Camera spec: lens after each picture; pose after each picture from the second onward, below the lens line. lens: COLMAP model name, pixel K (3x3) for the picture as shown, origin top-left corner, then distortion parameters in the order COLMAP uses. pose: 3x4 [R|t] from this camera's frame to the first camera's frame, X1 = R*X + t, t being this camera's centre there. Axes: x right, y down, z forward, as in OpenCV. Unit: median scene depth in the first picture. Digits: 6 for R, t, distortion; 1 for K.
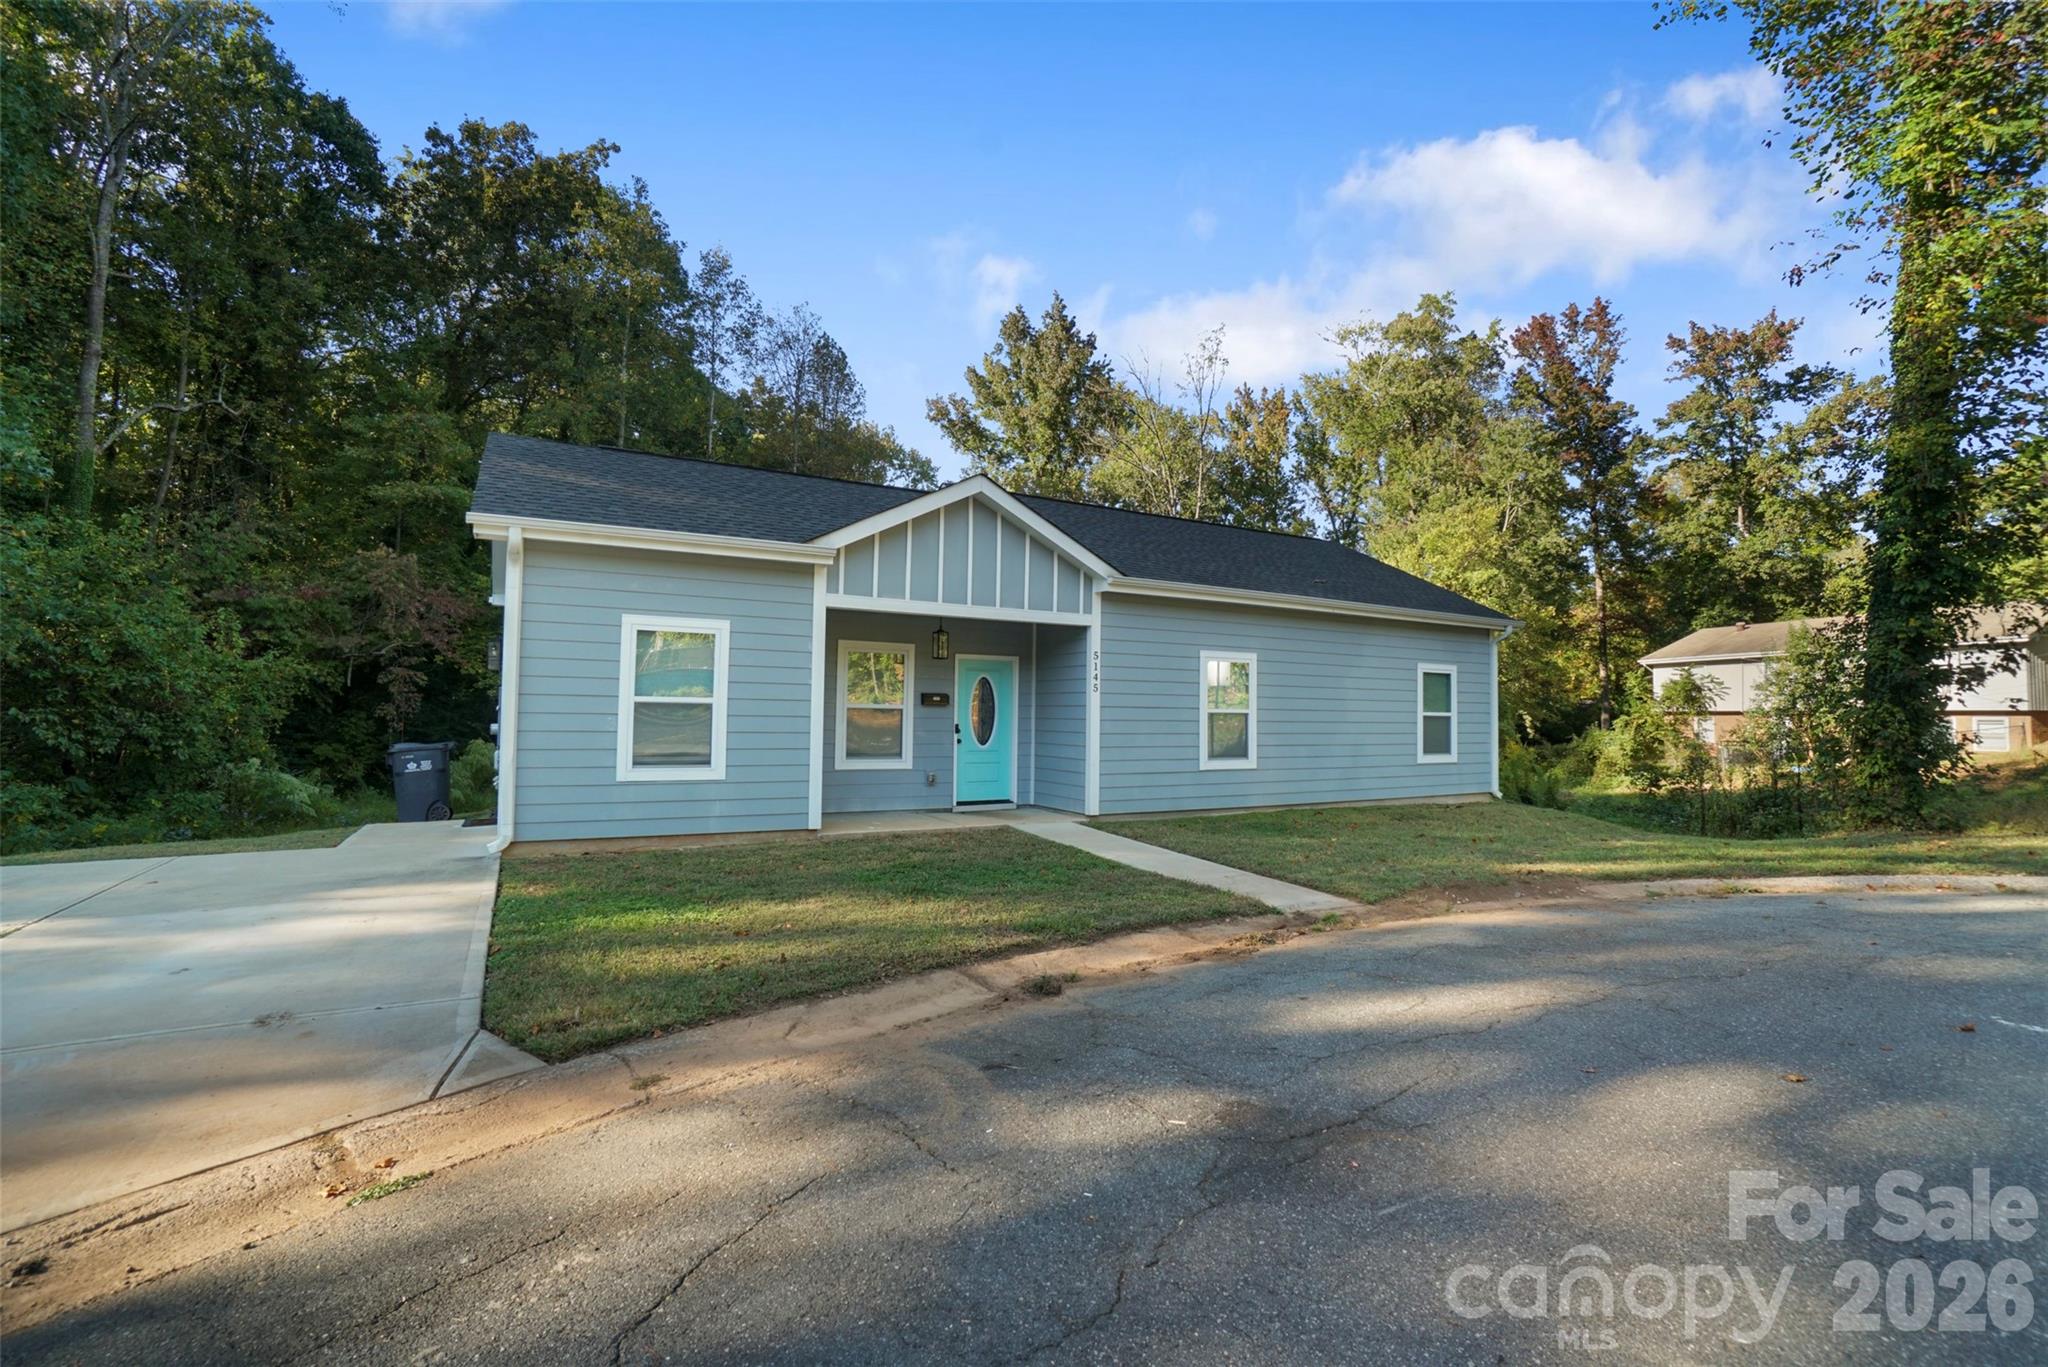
lens RADIAL K [[902.4, 0, 1024.0], [0, 902.4, 683.5], [0, 0, 1]] dist [-0.036155, 0.000338]
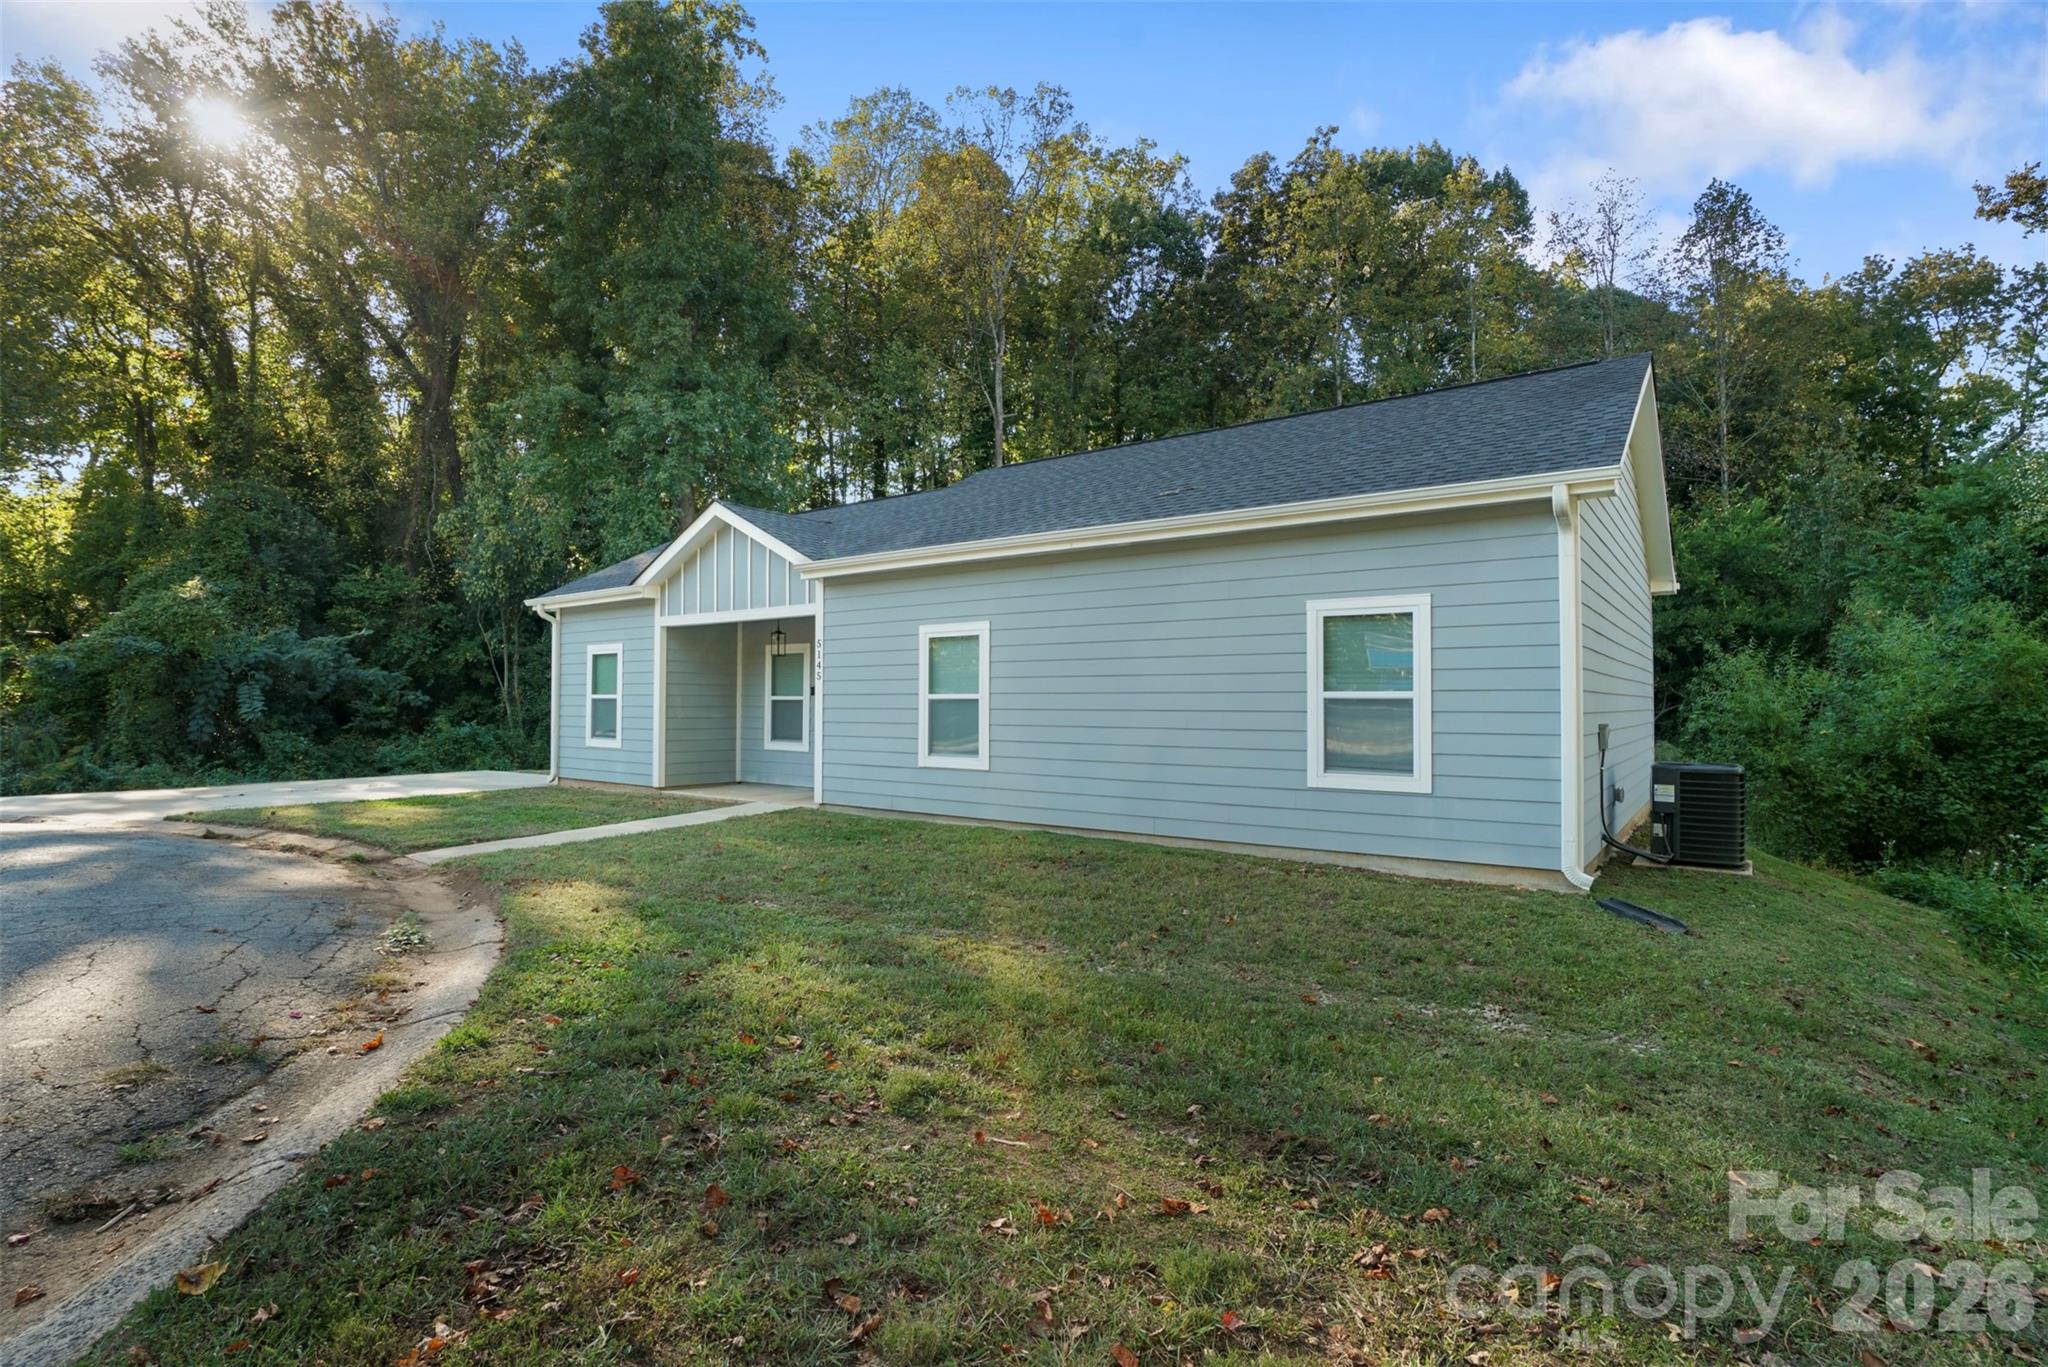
lens RADIAL K [[996.8, 0, 996.4], [0, 996.8, 679.8], [0, 0, 1]] dist [-0.033013, 0.000085]
pose [[0.391763, -0.035623, -0.919376, 0.860415], [0.031297, 0.999188, -0.025379, 0.031926], [0.919534, -0.018832, 0.392560, 0.549346]]
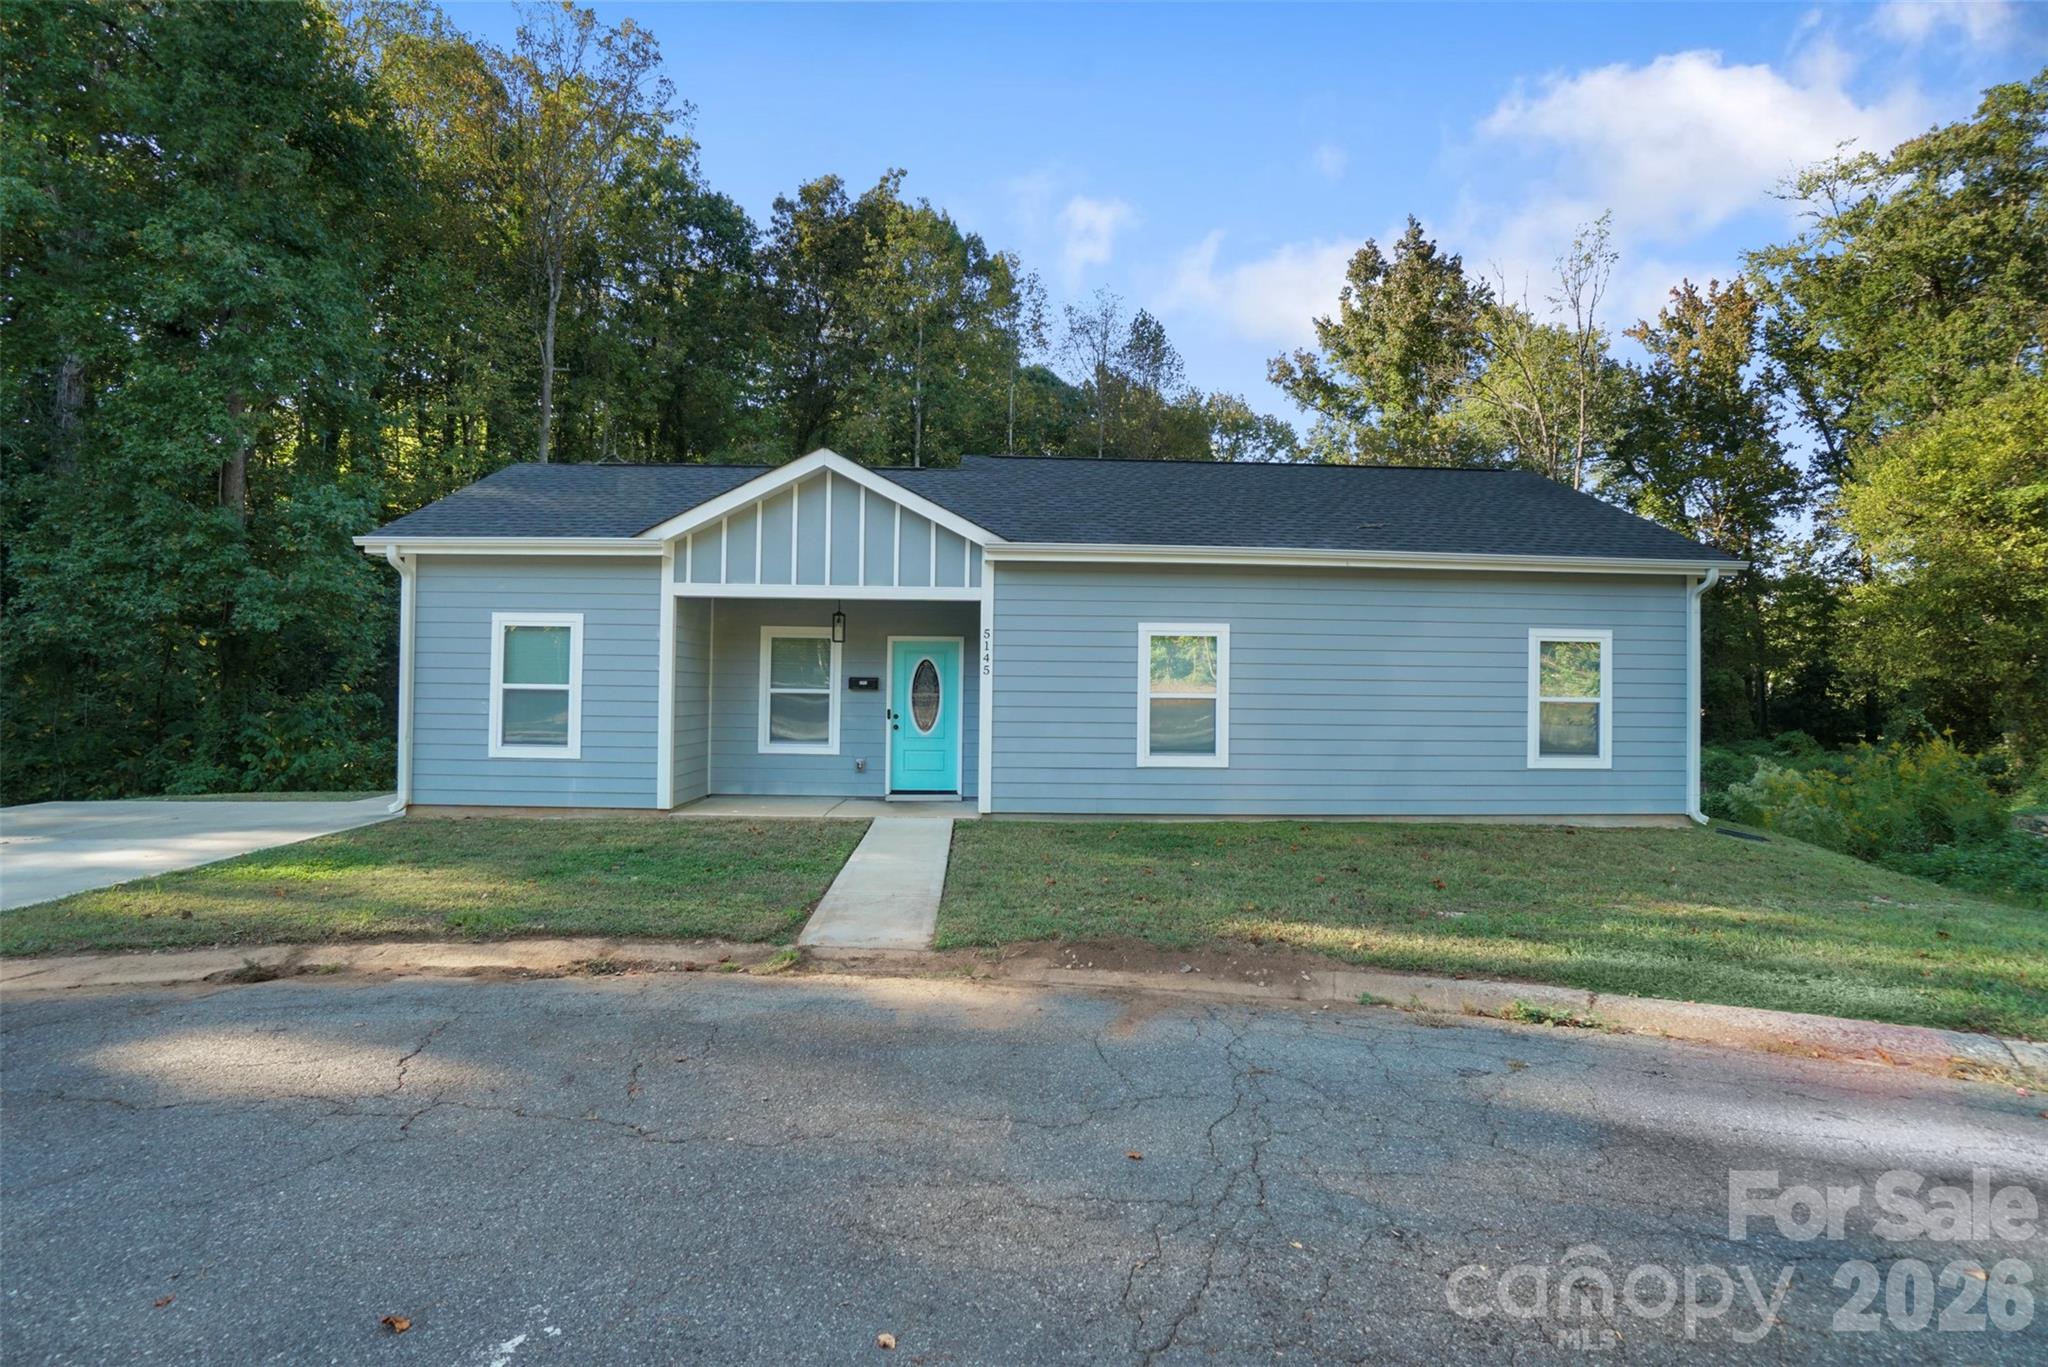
lens RADIAL K [[912.8, 0, 1024.0], [0, 912.8, 683.5], [0, 0, 1]] dist [-0.069605, 0.030663]
pose [[0.890396, -0.005454, -0.455154, 0.381988], [0.015138, 0.999730, 0.017634, 0.002127], [0.454935, -0.022591, 0.890238, 0.160303]]
